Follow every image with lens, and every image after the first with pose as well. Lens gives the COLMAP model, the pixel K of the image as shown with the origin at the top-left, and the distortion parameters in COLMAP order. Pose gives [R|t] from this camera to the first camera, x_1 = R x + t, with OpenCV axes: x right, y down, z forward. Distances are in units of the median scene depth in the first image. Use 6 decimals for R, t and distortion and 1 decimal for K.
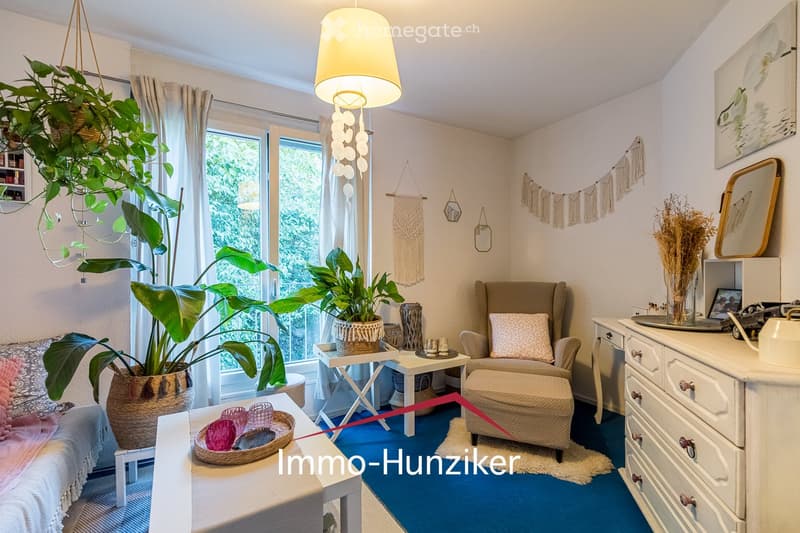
lens RADIAL K [[358.0, 0, 403.6], [0, 358.0, 269.9], [0, 0, 1]] dist [0.002227, 0.001282]
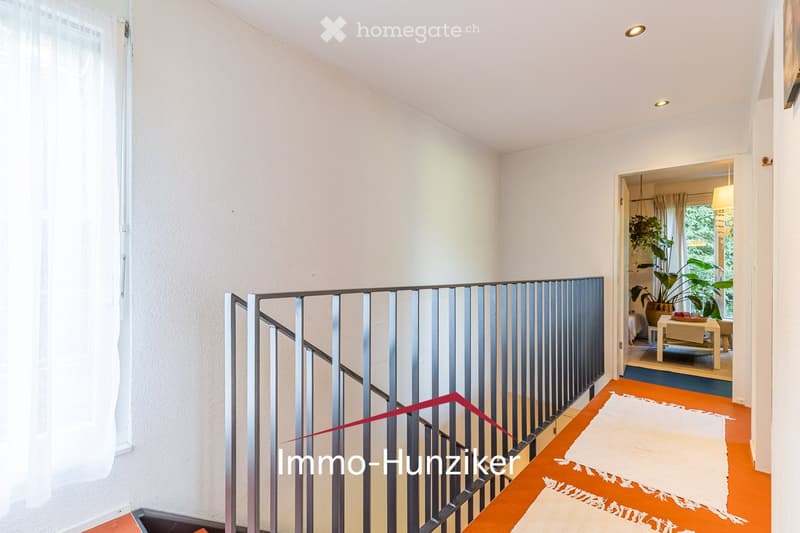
lens RADIAL K [[358.0, 0, 403.6], [0, 358.0, 267.4], [0, 0, 1]] dist [0.002227, 0.001282]
pose [[0.319795, 0.006621, -0.947464, 1.306474], [-0.008022, 0.999959, 0.004281, 0.002472], [0.947453, 0.006232, 0.319834, -1.796686]]
